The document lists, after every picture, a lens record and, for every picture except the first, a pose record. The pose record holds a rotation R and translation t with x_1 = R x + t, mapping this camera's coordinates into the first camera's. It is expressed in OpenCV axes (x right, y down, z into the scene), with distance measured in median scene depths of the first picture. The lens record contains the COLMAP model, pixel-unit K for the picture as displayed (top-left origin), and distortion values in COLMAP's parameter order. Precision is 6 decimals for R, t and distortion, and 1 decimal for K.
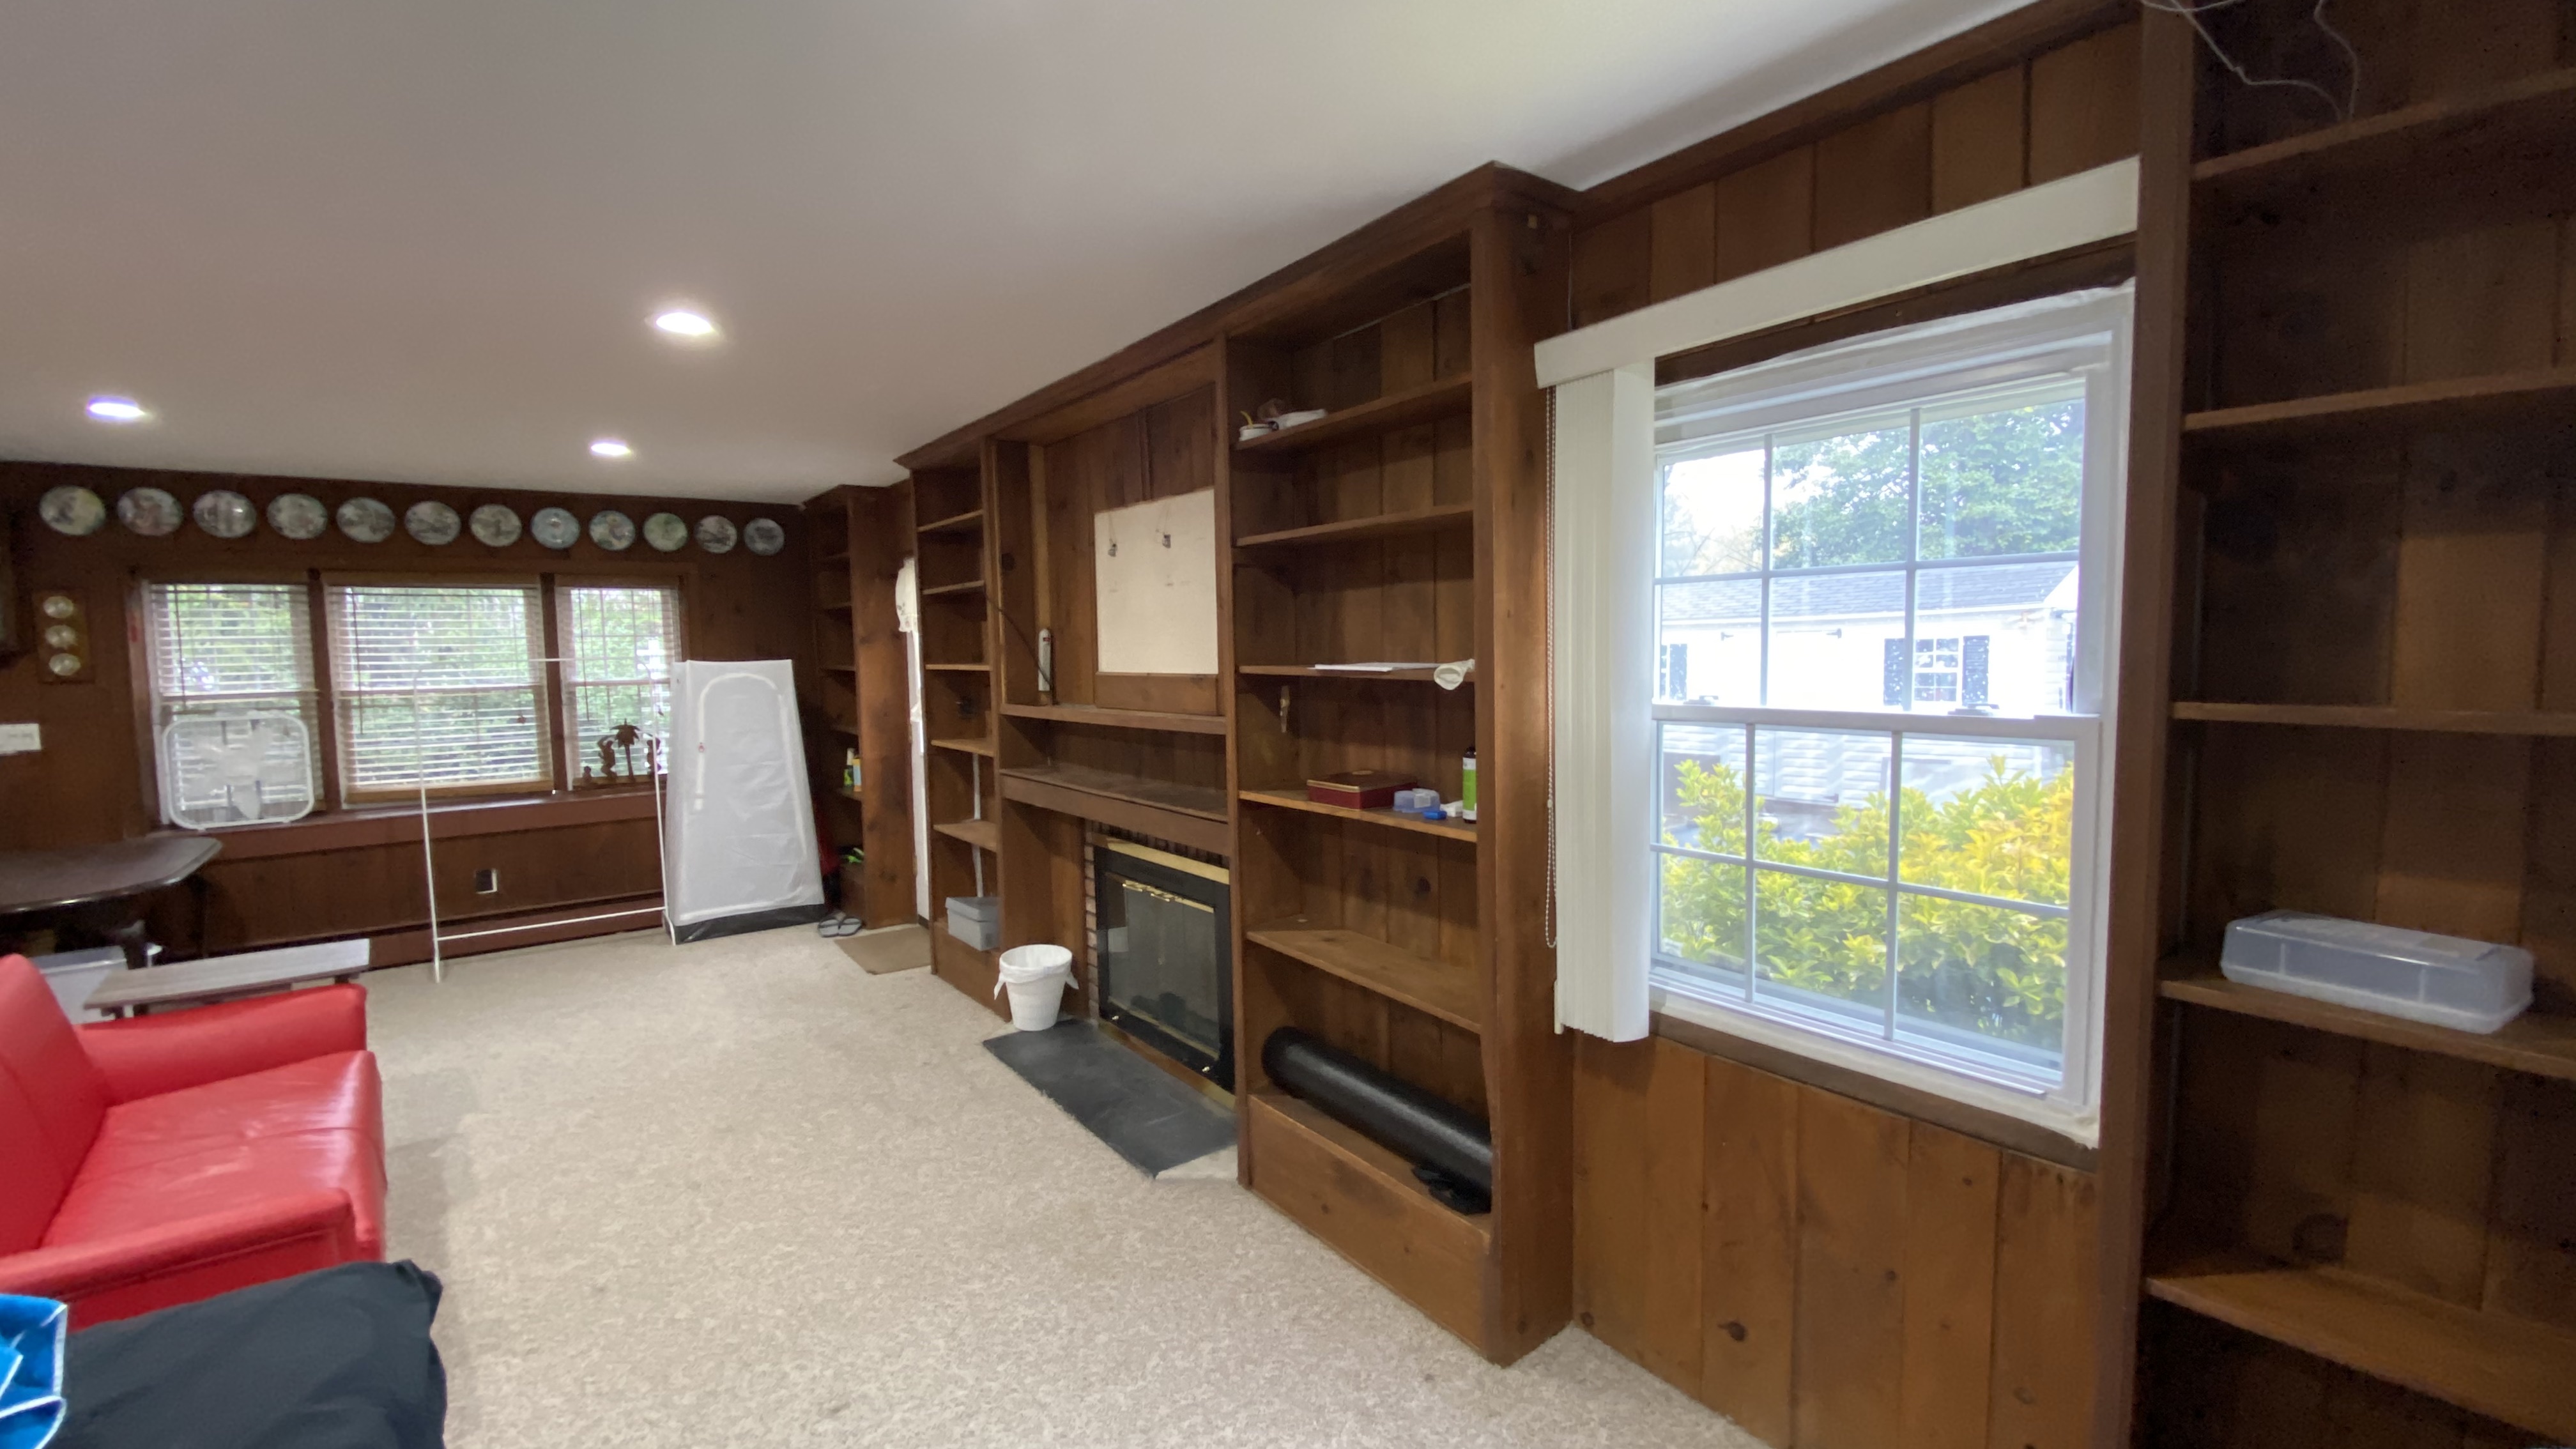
lens RADIAL K [[1076.2, 0, 1288.0], [0, 1076.2, 724.5], [0, 0, 1]] dist [0.000679, 0.000030]
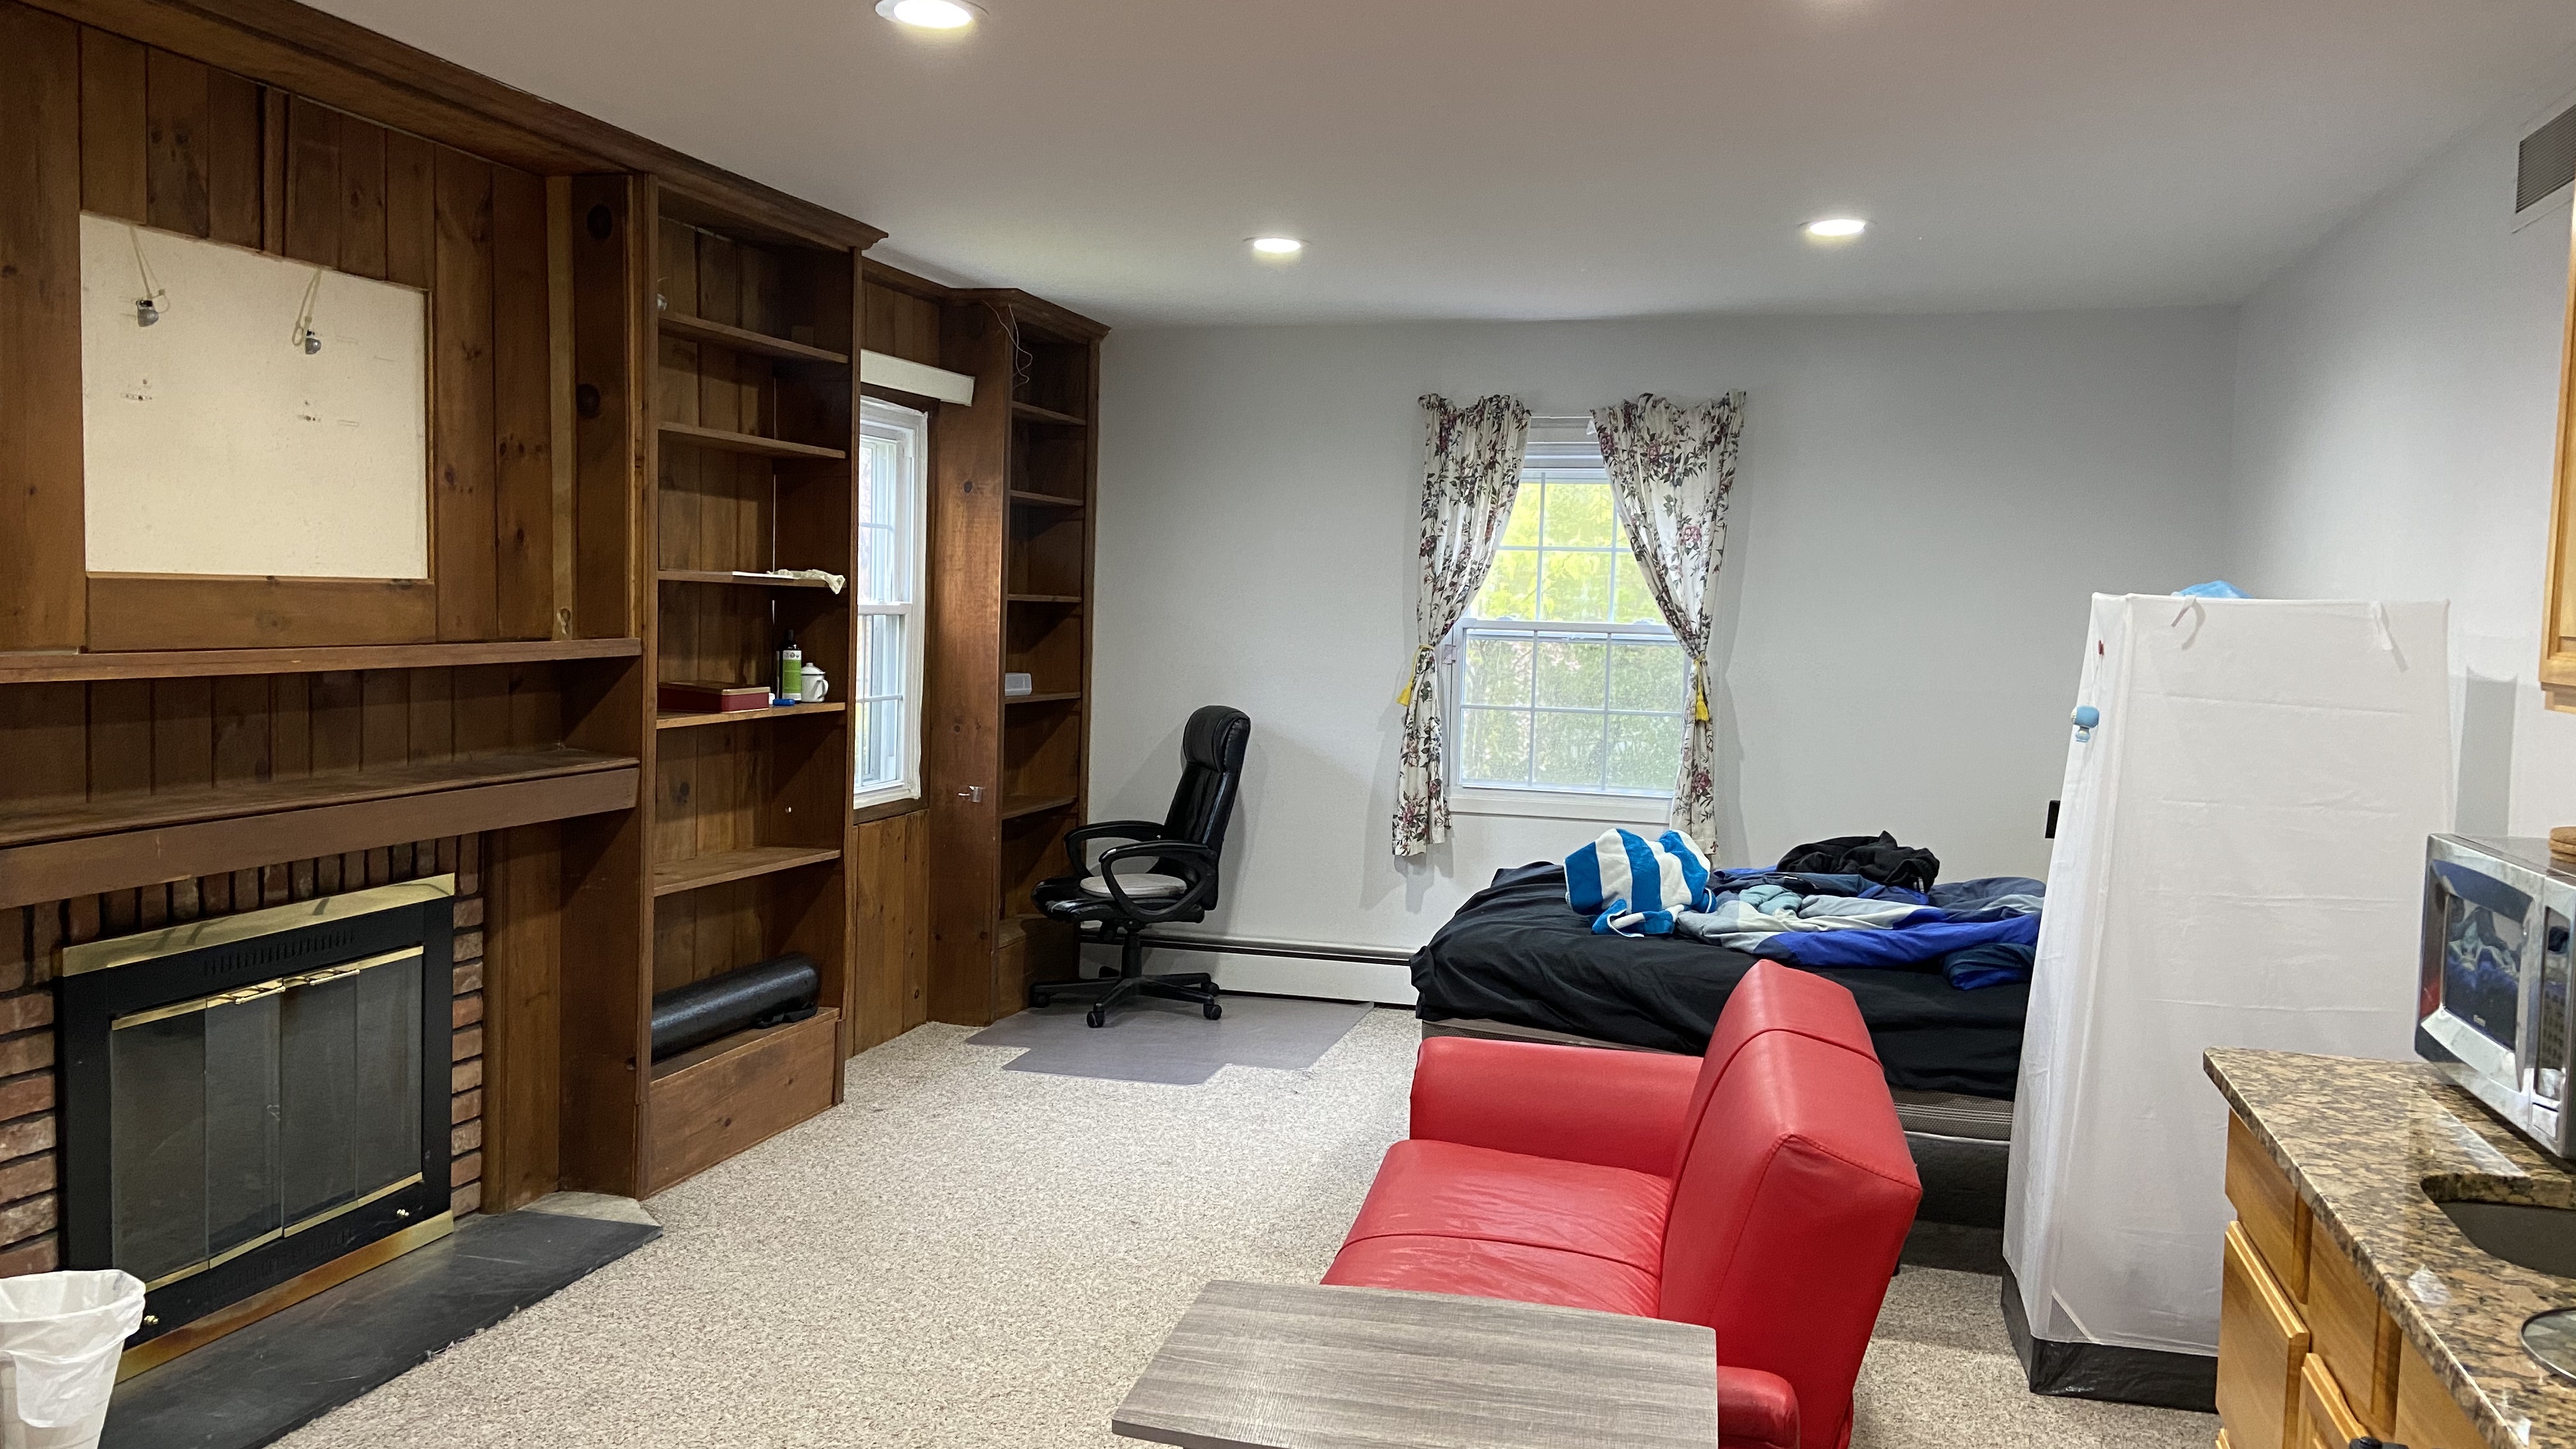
lens RADIAL K [[1929.2, 0, 1281.3], [0, 1929.2, 701.8], [0, 0, 1]] dist [0.123532, -0.155118]
pose [[-0.609482, -0.046369, 0.791442, -1.763065], [0.037026, 0.995534, 0.086840, -0.075235], [-0.791935, 0.082231, -0.605043, 1.741314]]
